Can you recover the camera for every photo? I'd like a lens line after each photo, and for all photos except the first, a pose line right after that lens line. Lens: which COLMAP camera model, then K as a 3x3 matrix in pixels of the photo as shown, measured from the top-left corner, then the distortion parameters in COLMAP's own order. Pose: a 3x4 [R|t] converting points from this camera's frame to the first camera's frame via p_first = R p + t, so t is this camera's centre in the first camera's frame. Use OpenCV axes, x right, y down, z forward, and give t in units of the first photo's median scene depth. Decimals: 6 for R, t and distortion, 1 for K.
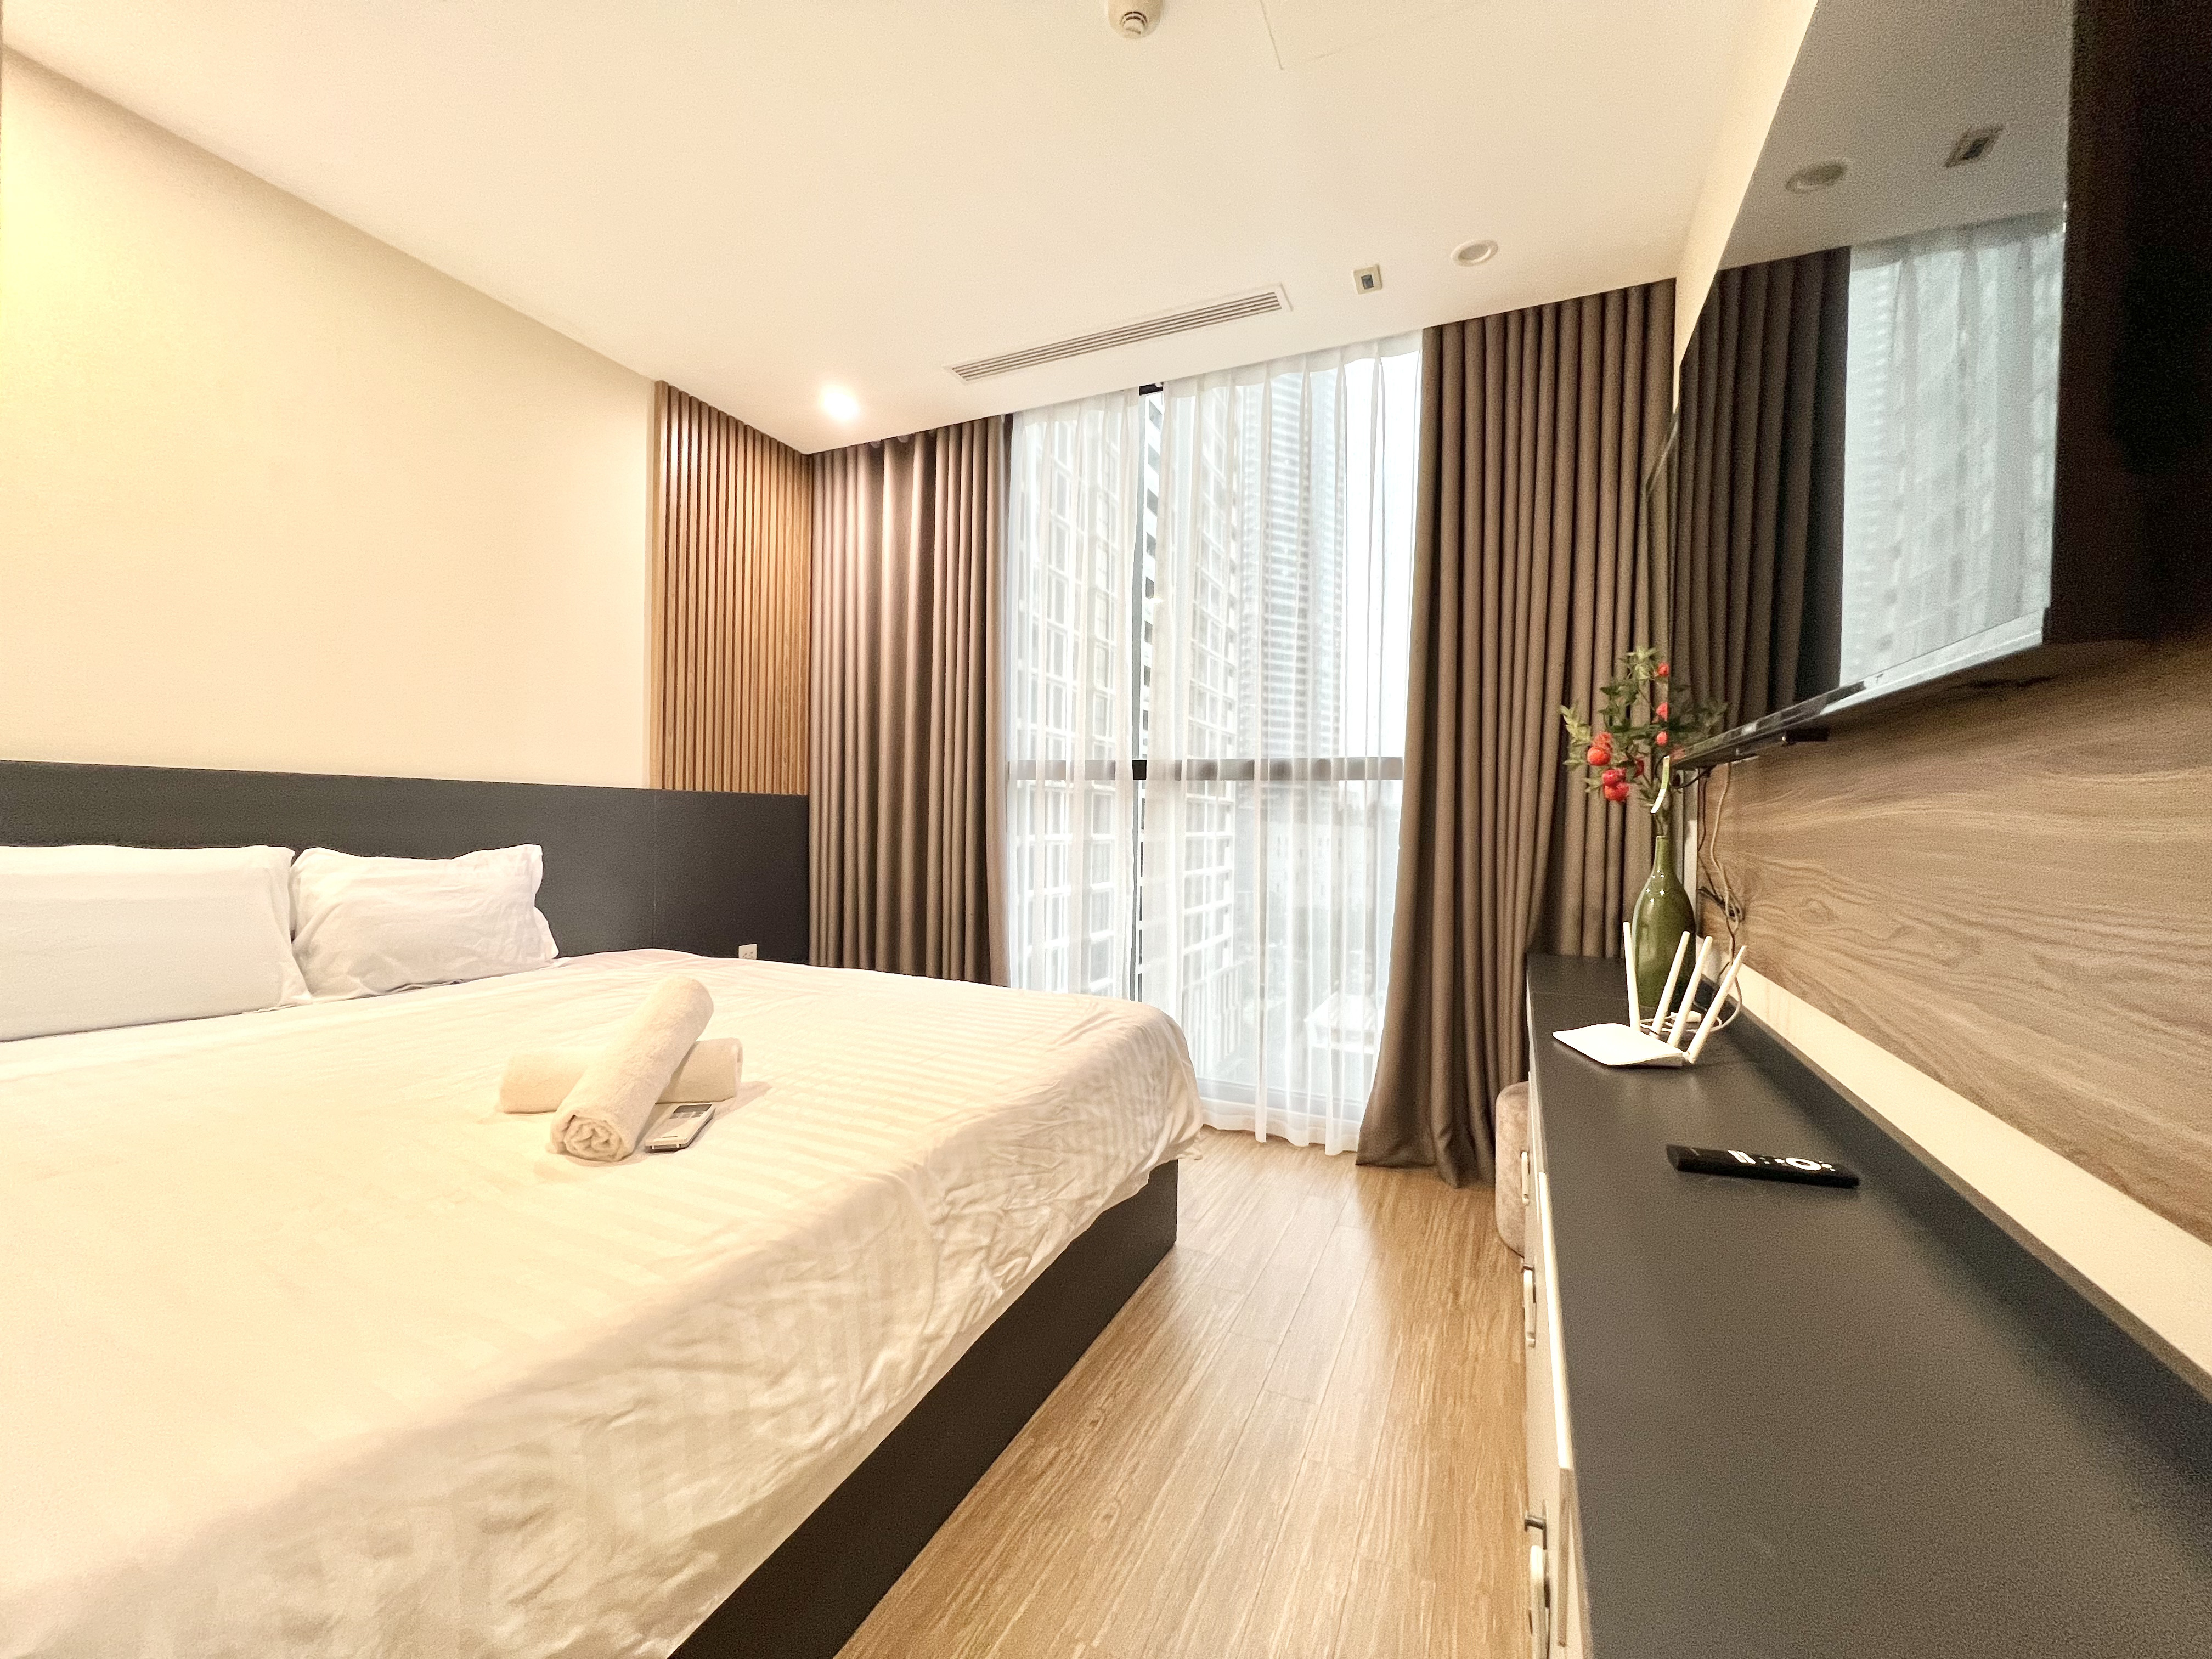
lens RADIAL K [[895.8, 0, 1110.1], [0, 895.8, 840.0], [0, 0, 1]] dist [-0.005155, 0.002544]
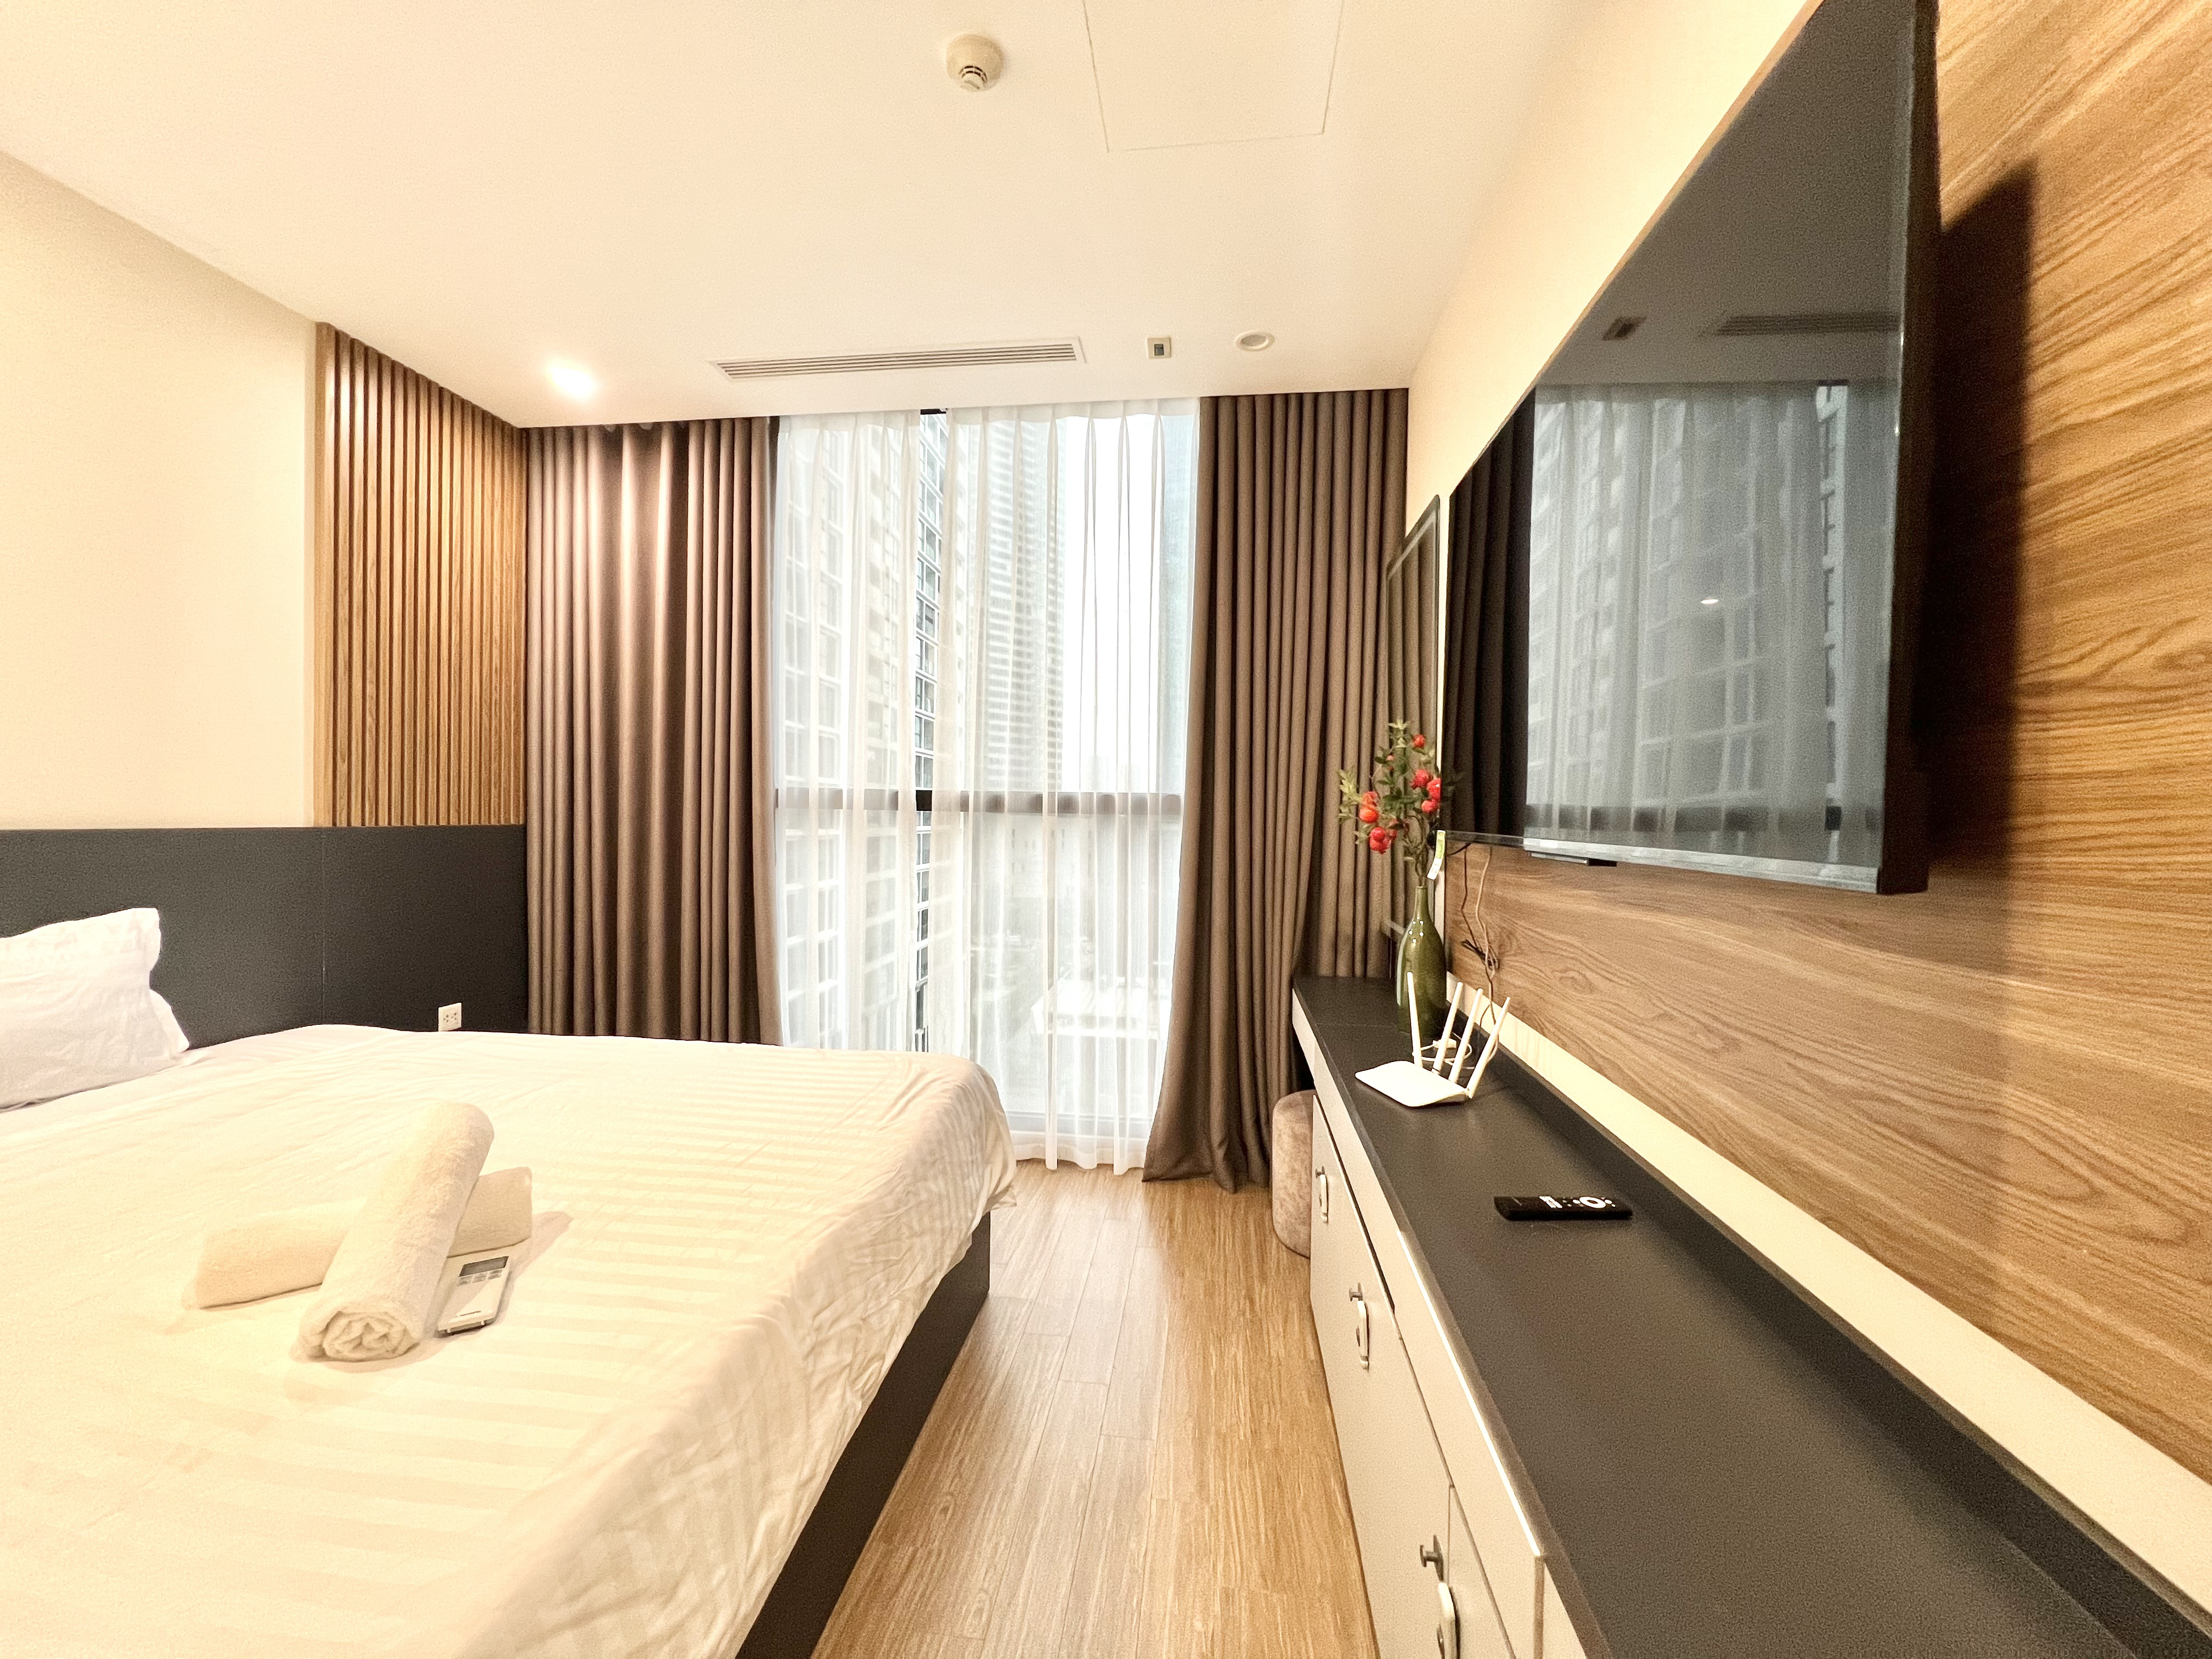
lens RADIAL K [[895.8, 0, 1102.4], [0, 895.8, 832.2], [0, 0, 1]] dist [-0.005155, 0.002544]
pose [[0.952704, -0.010063, 0.303733, -0.106029], [0.006946, 0.999912, 0.011341, -0.074243], [-0.303820, -0.008695, 0.952690, 0.015345]]
